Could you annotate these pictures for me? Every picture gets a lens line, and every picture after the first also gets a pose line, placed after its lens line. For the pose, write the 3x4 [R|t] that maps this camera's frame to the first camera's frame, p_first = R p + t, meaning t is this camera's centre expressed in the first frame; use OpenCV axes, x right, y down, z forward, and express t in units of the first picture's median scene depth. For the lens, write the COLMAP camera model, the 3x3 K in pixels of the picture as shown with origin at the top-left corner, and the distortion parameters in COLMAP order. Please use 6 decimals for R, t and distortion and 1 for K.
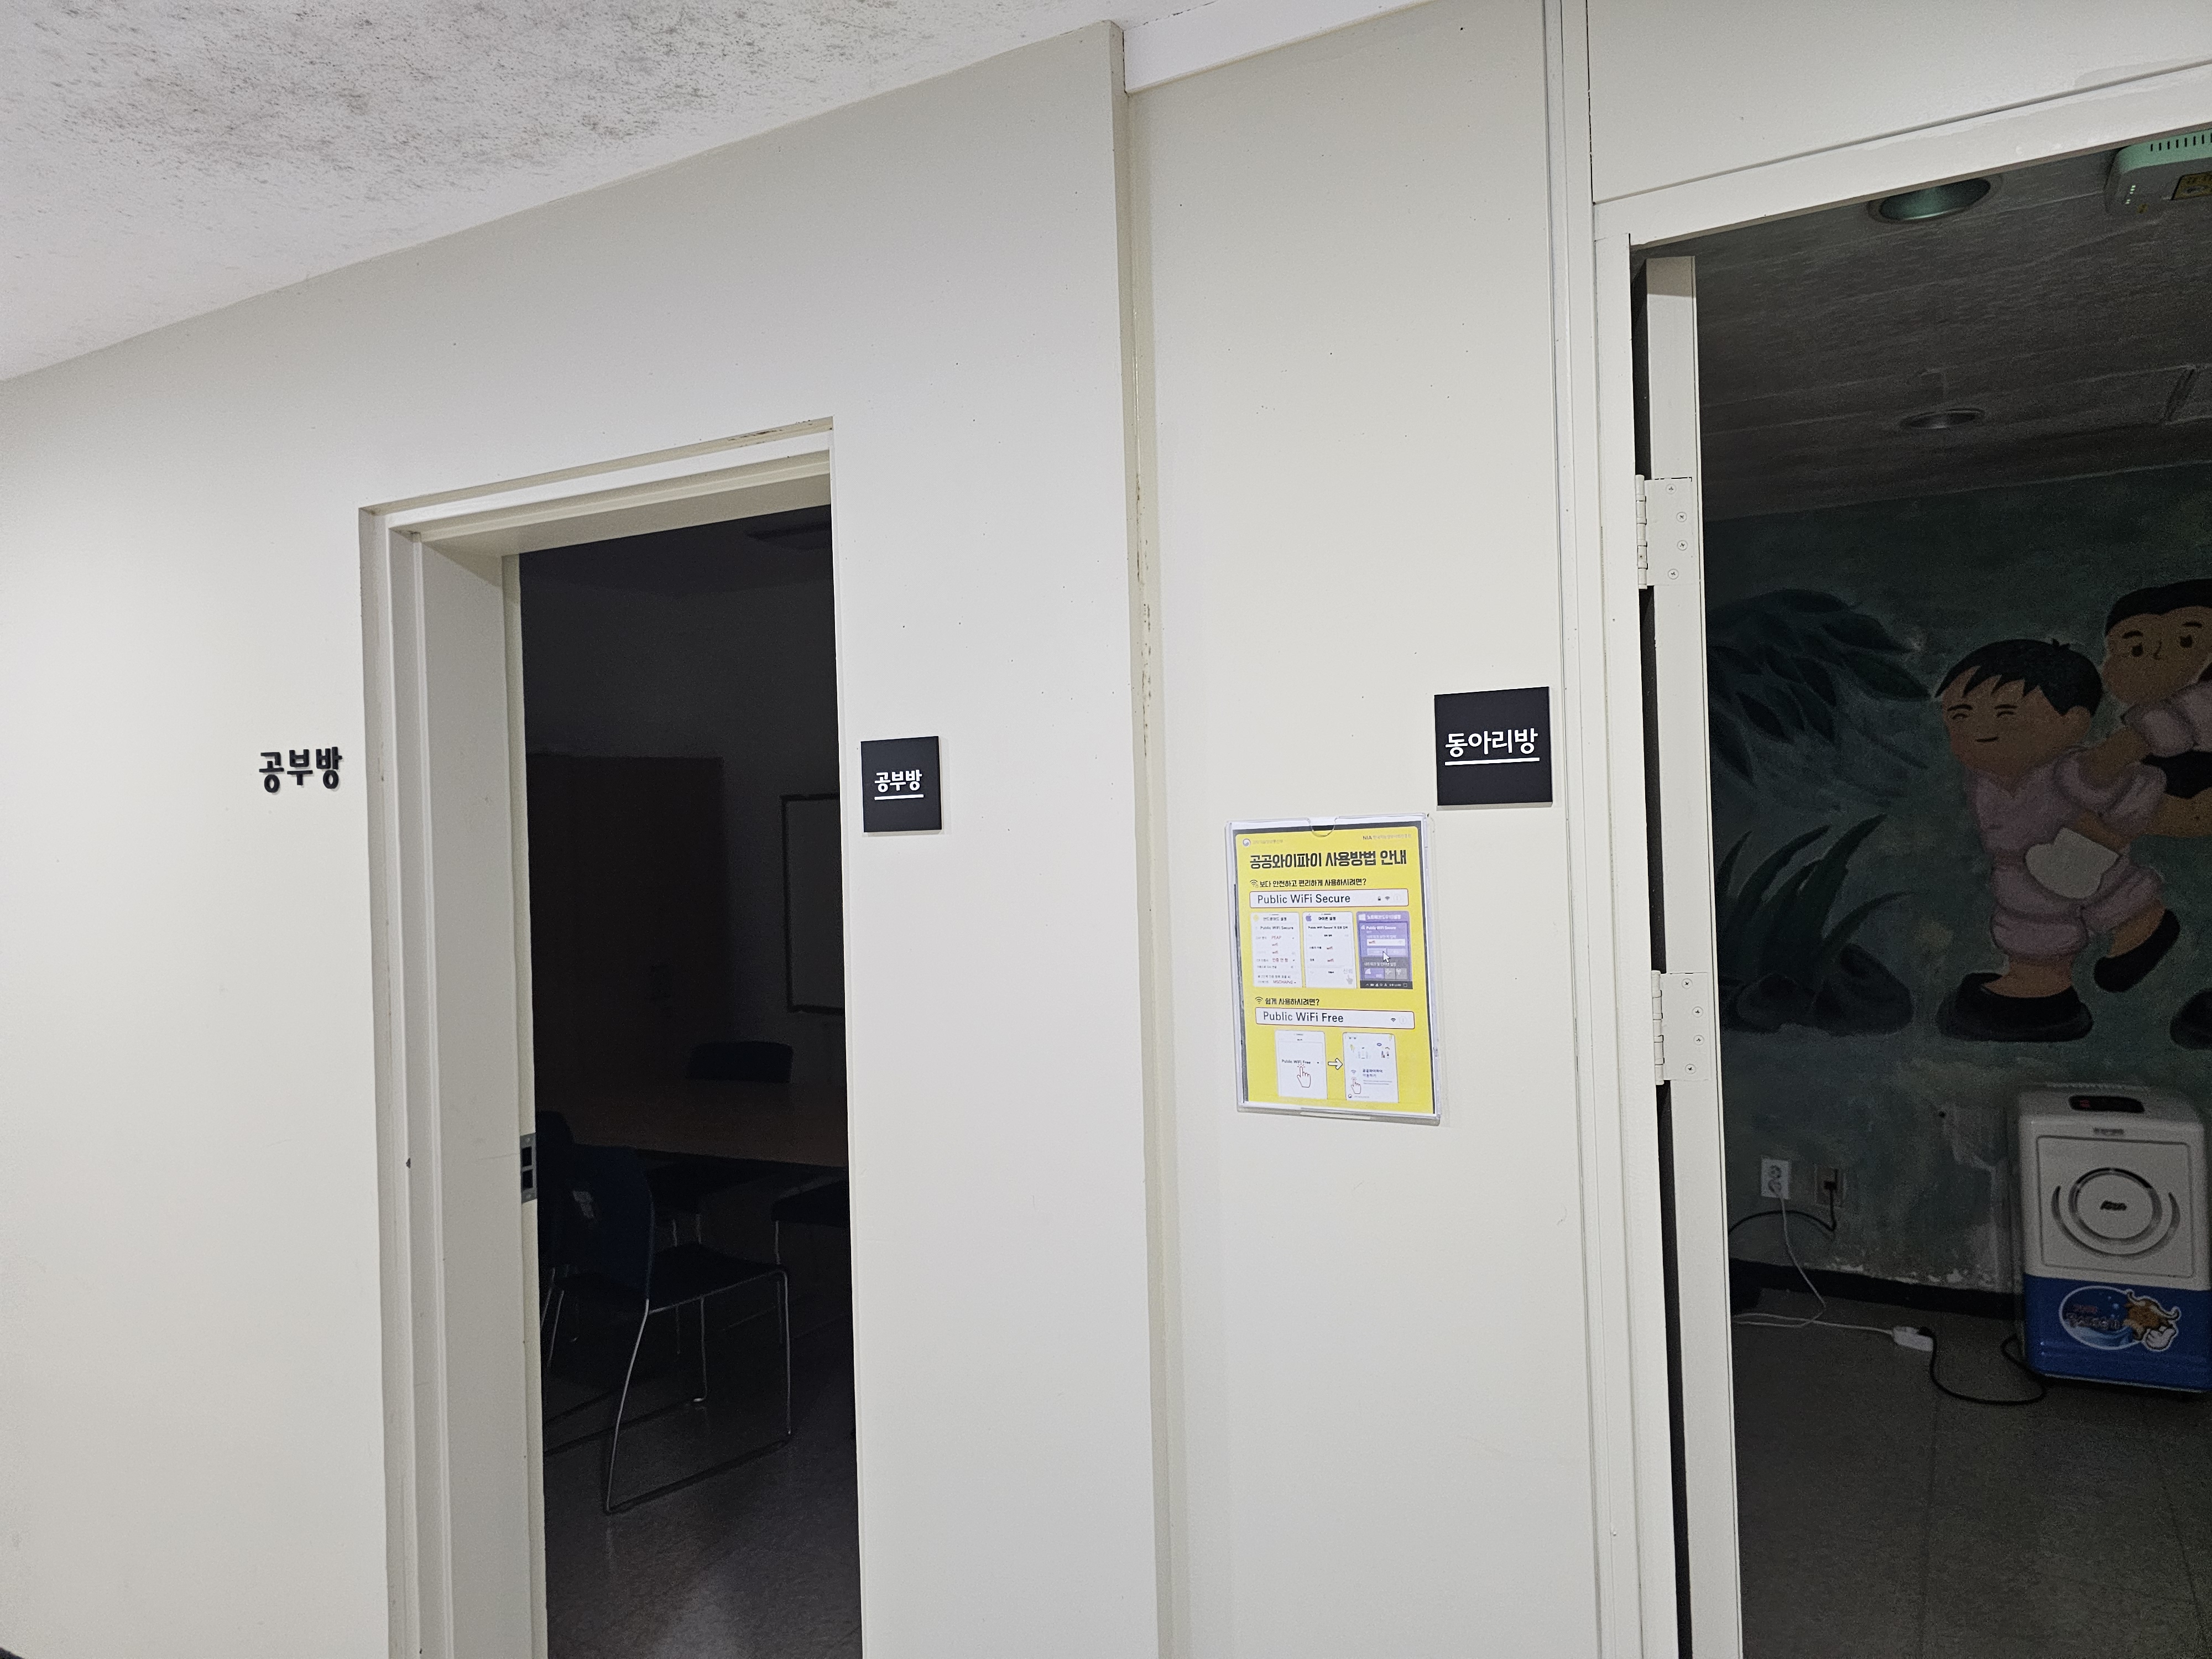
lens RADIAL K [[1486.1, 0, 1121.7], [0, 1486.1, 814.0], [0, 0, 1]] dist [0.068670, -0.057873]
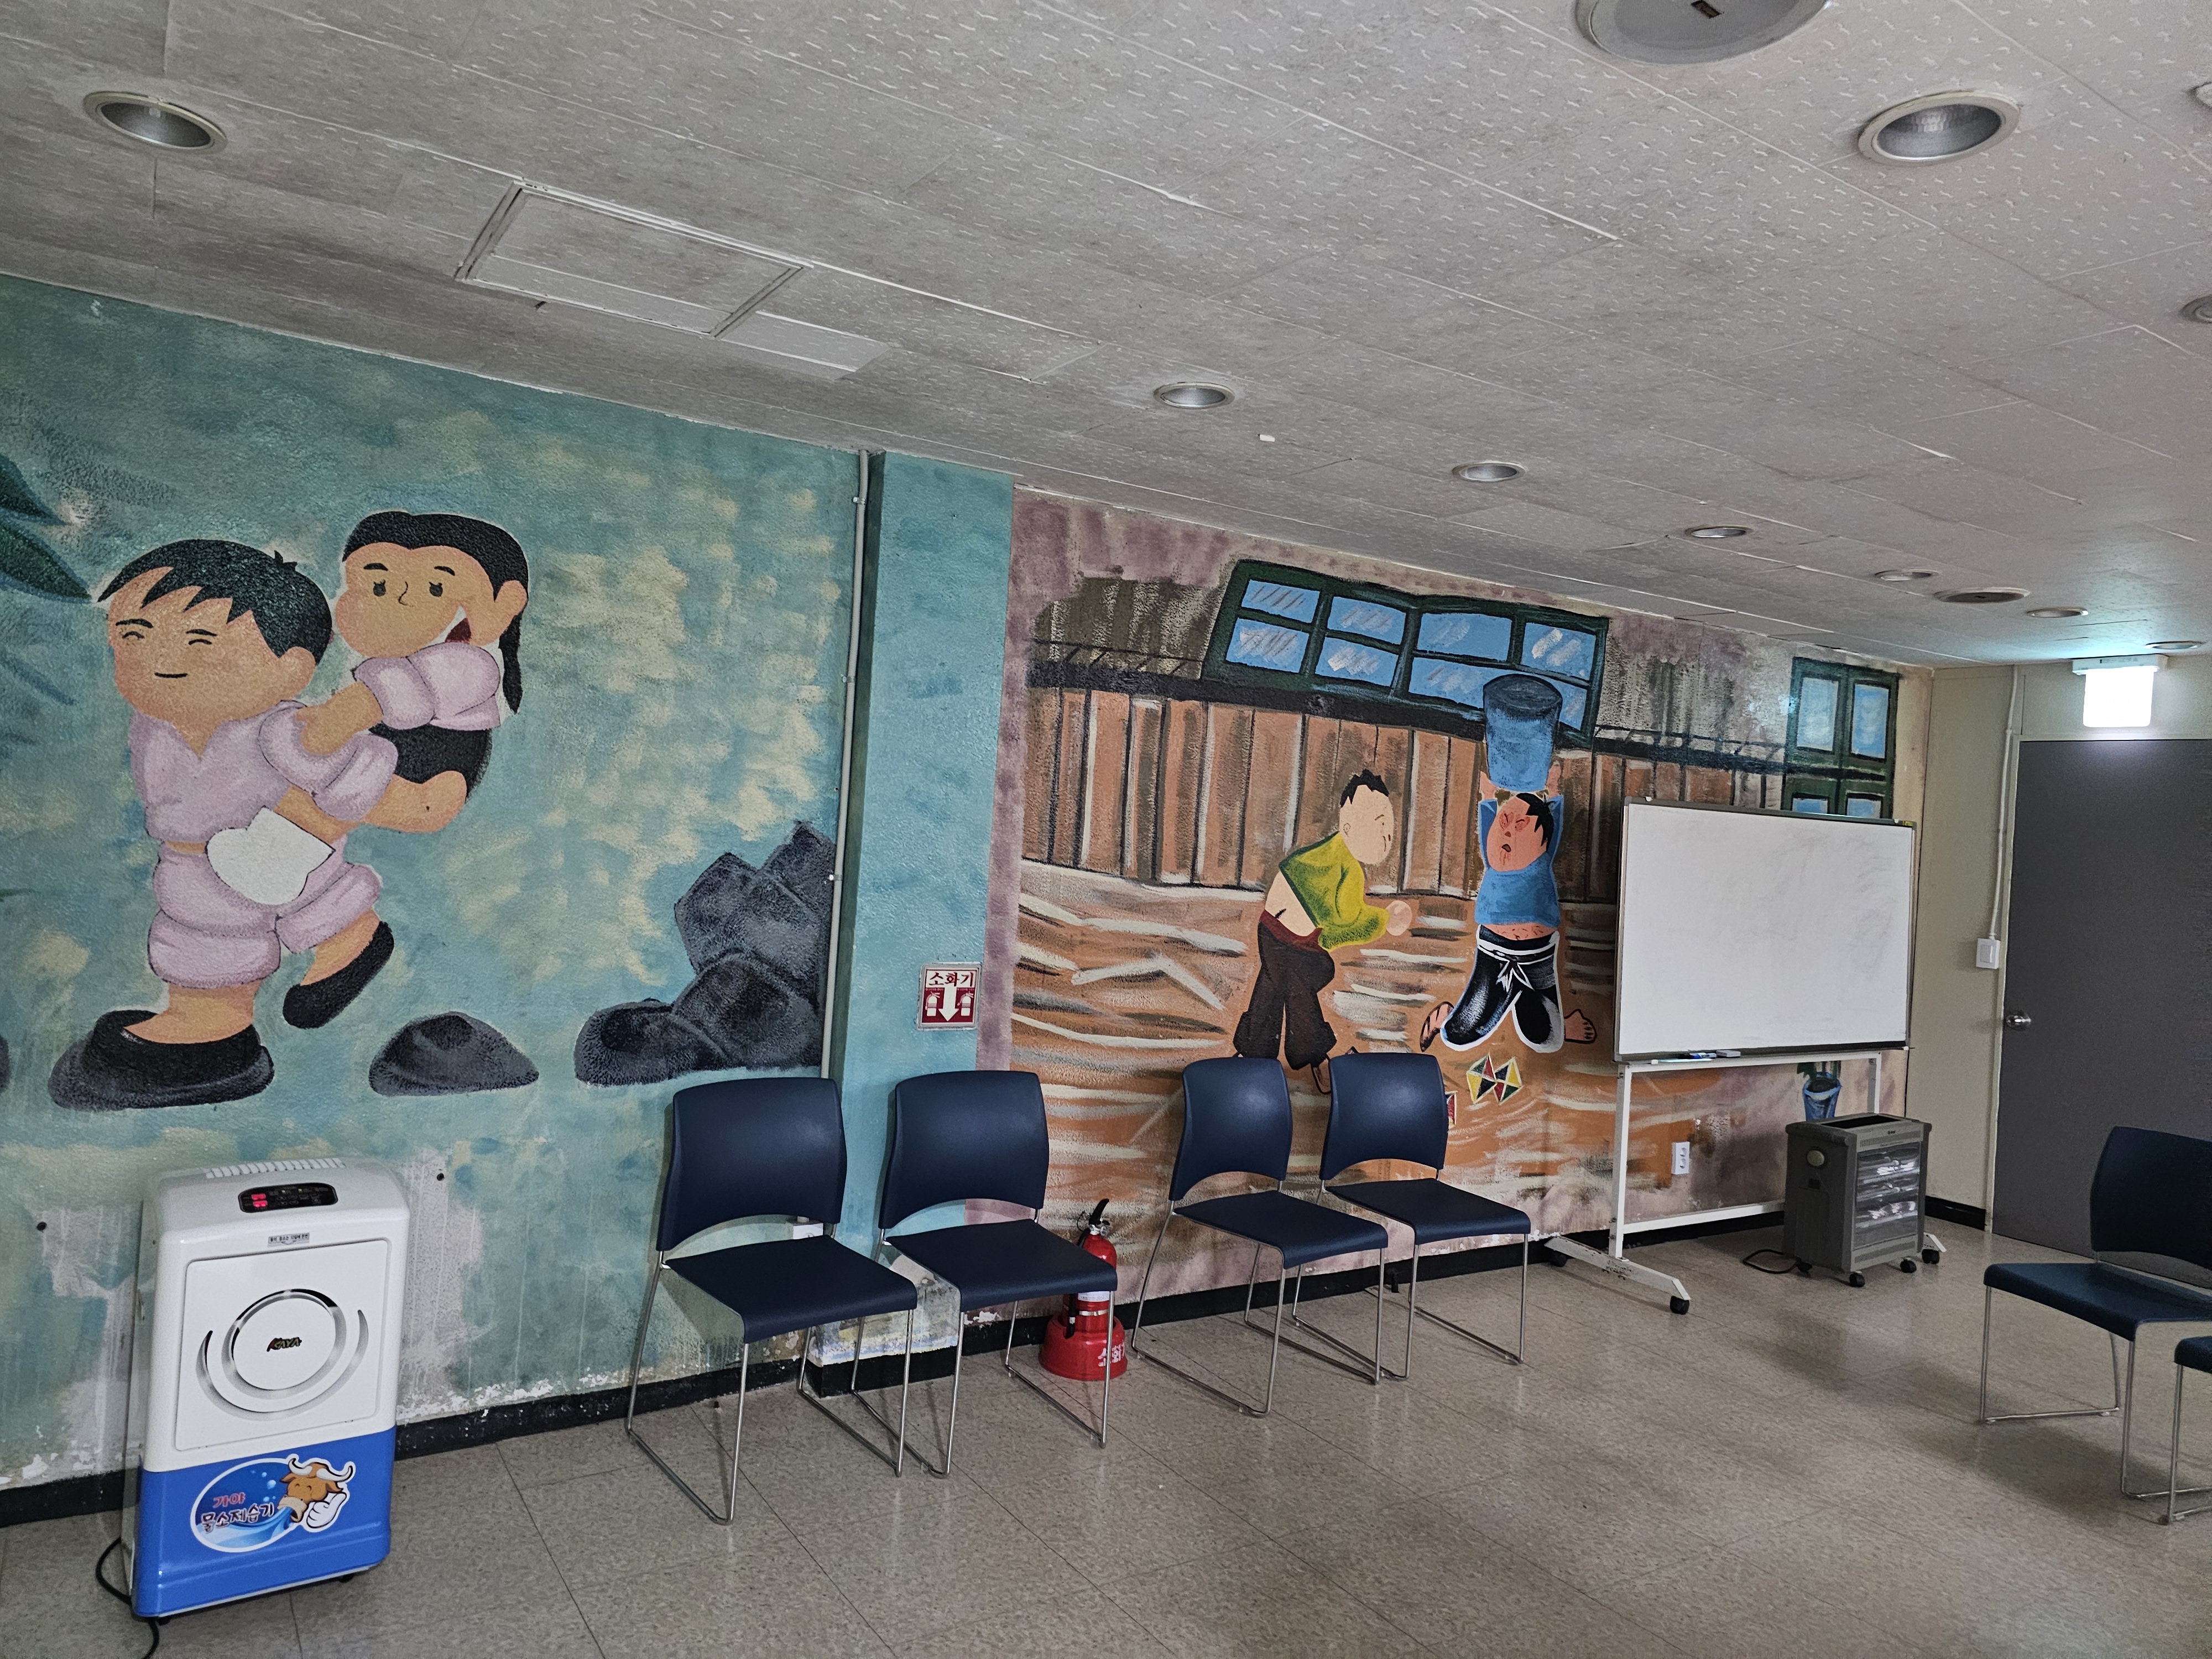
lens RADIAL K [[1486.1, 0, 1121.7], [0, 1486.1, 814.0], [0, 0, 1]] dist [0.068670, -0.057873]
pose [[0.451334, 0.063746, 0.890075, 0.159169], [-0.084538, 0.996014, -0.028465, -0.002757], [-0.888342, -0.062398, 0.454924, 0.298635]]
